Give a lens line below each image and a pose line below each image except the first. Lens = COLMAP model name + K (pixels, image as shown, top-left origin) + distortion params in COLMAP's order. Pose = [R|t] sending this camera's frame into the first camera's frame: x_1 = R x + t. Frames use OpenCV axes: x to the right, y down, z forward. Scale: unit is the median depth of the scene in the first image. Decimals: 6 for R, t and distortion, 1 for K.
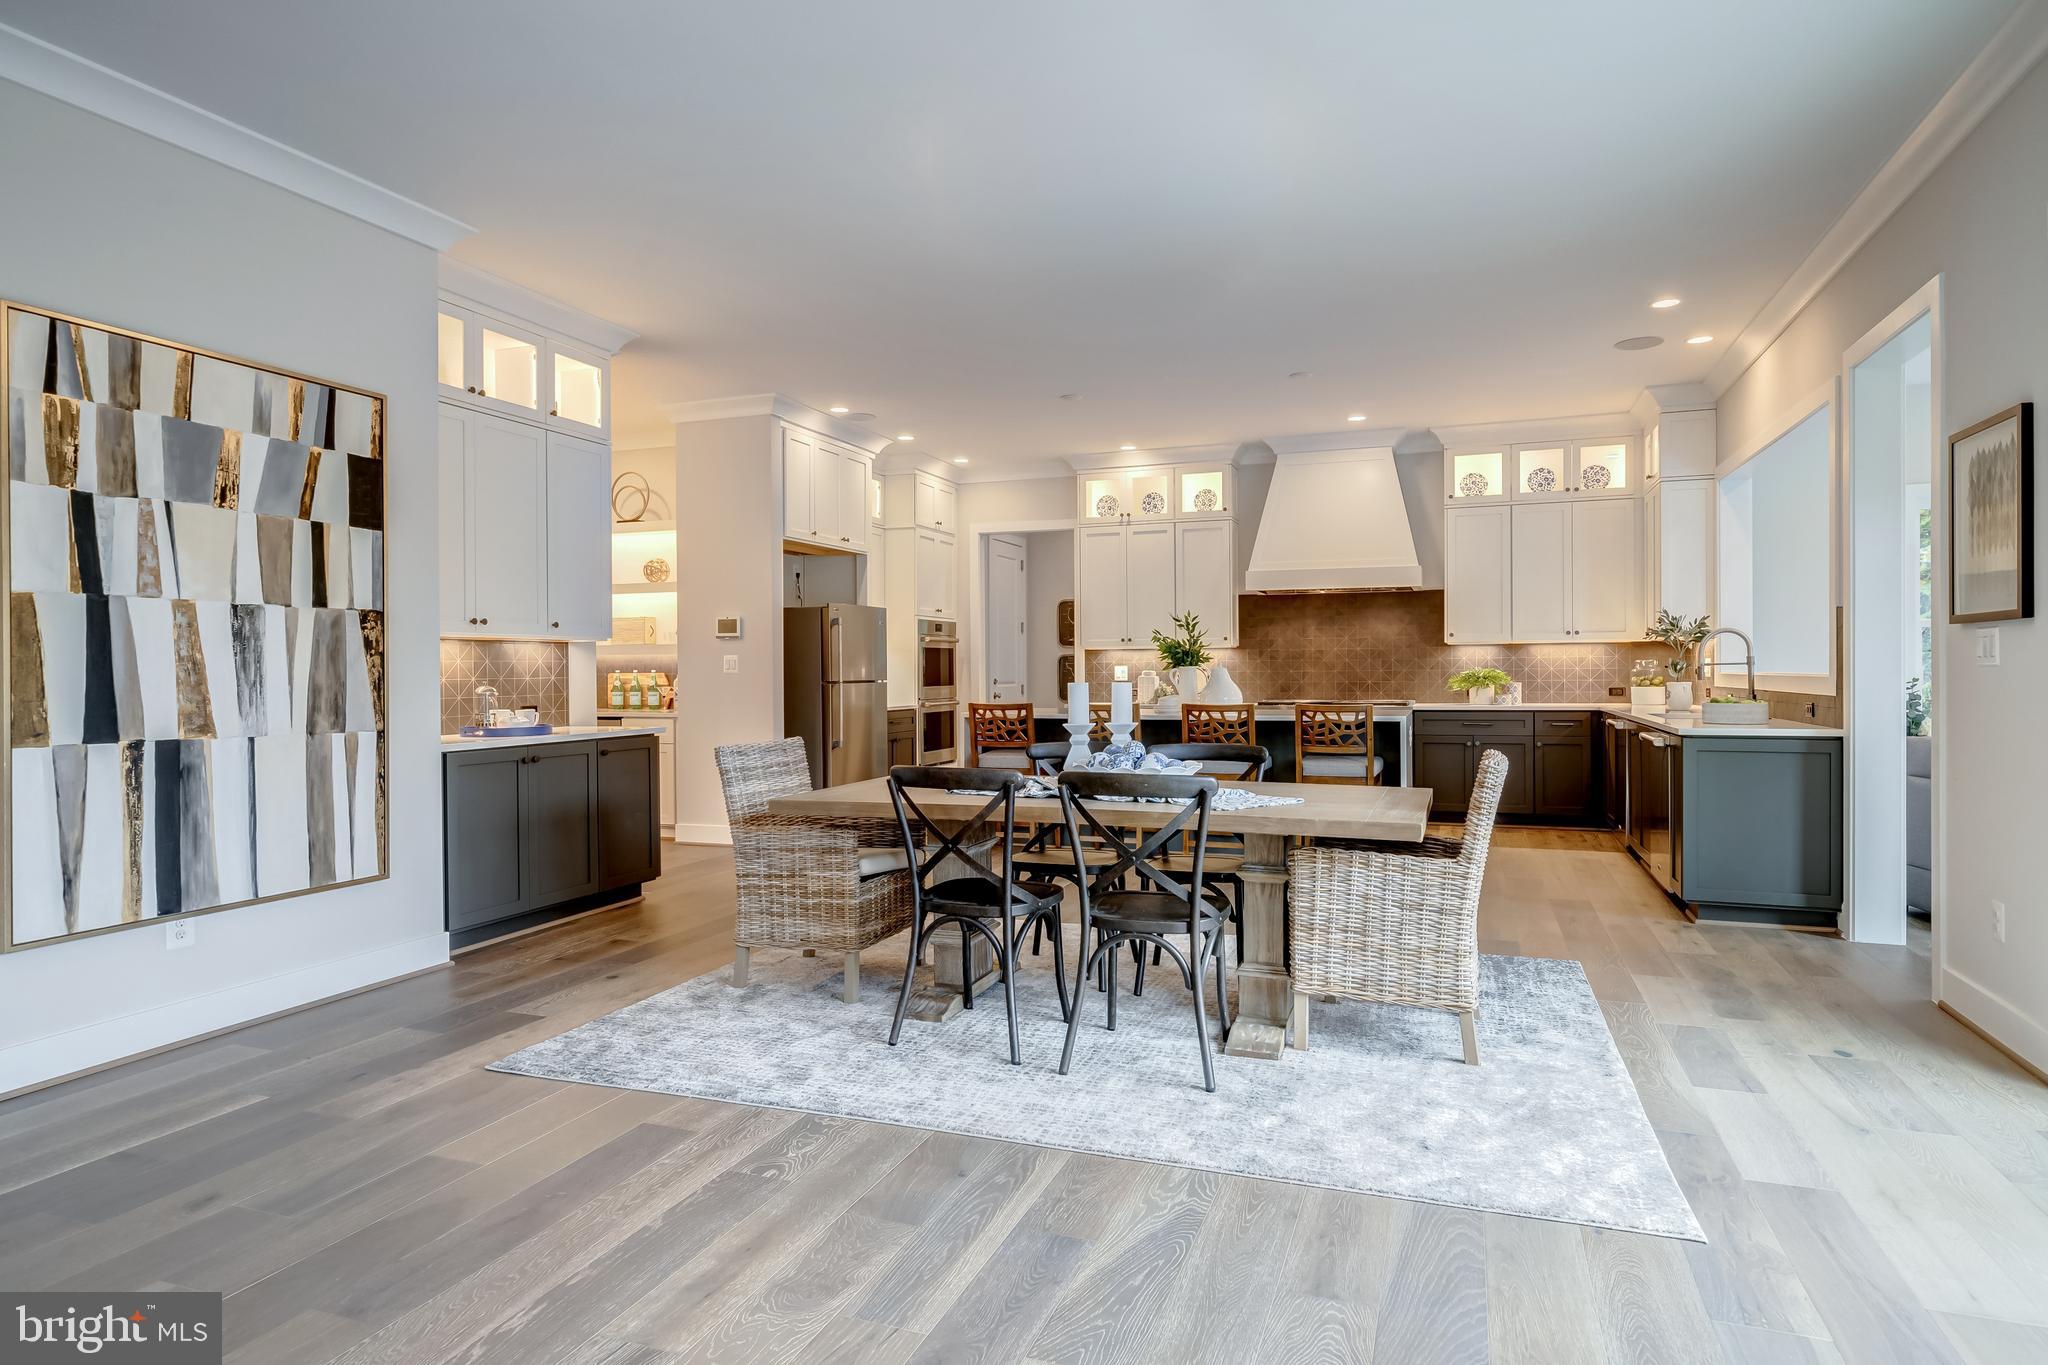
lens RADIAL K [[1152.8, 0, 1021.0], [0, 1152.8, 674.5], [0, 0, 1]] dist [0.001281, 0.000680]
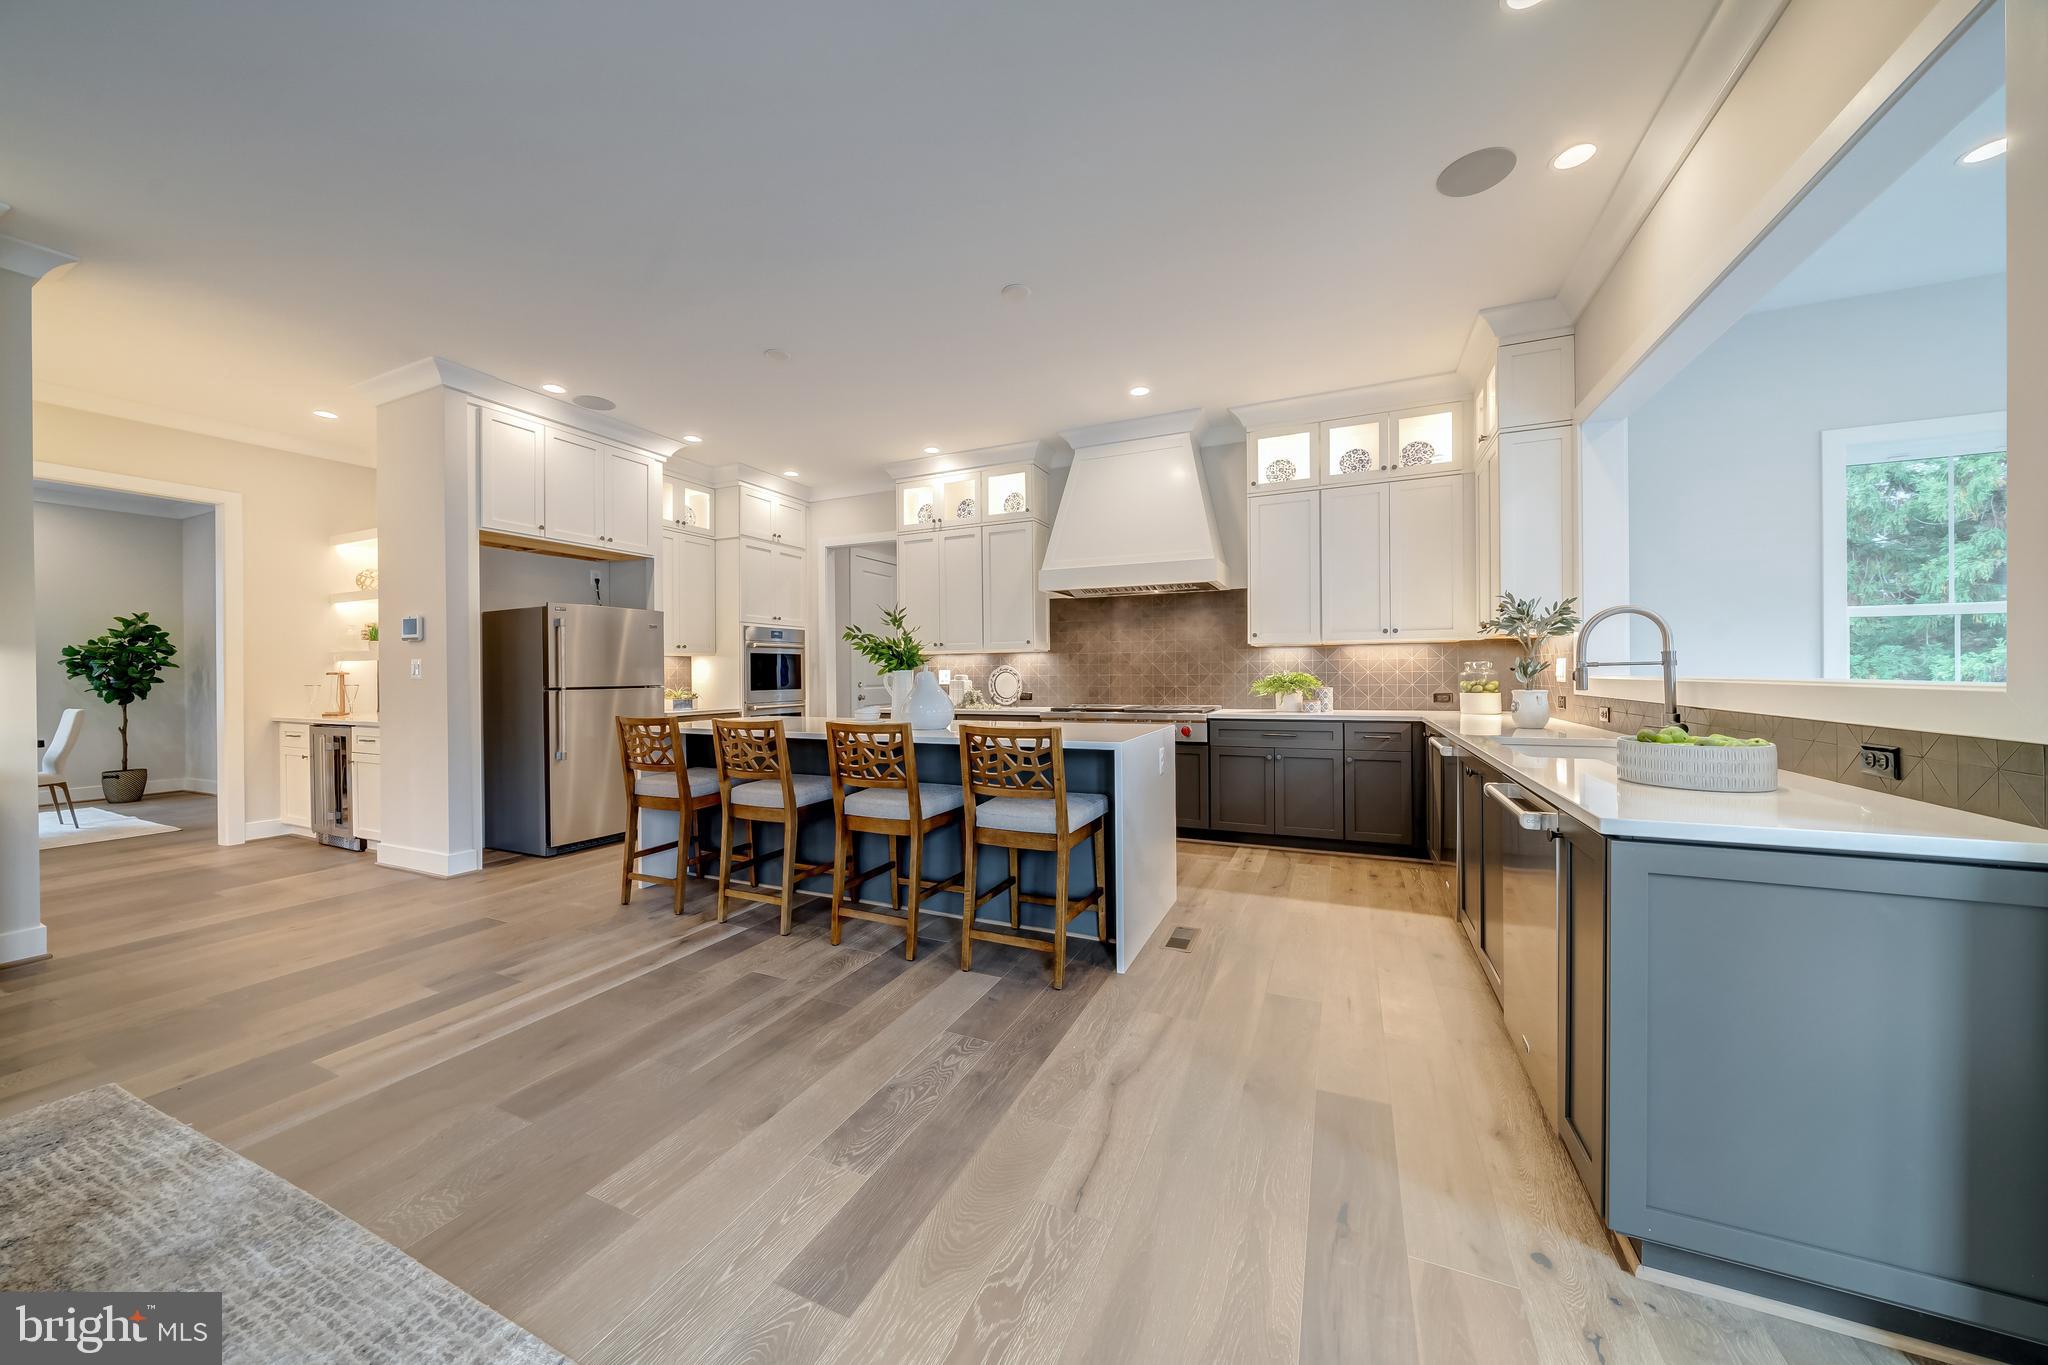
lens RADIAL K [[692.6, 0, 1023.4], [0, 692.6, 676.9], [0, 0, 1]] dist [-0.007499, -0.000046]
pose [[0.997718, -0.001328, -0.067503, 0.243395], [0.001352, 0.999999, 0.000314, -0.002002], [0.067503, -0.000404, 0.997719, 0.472260]]
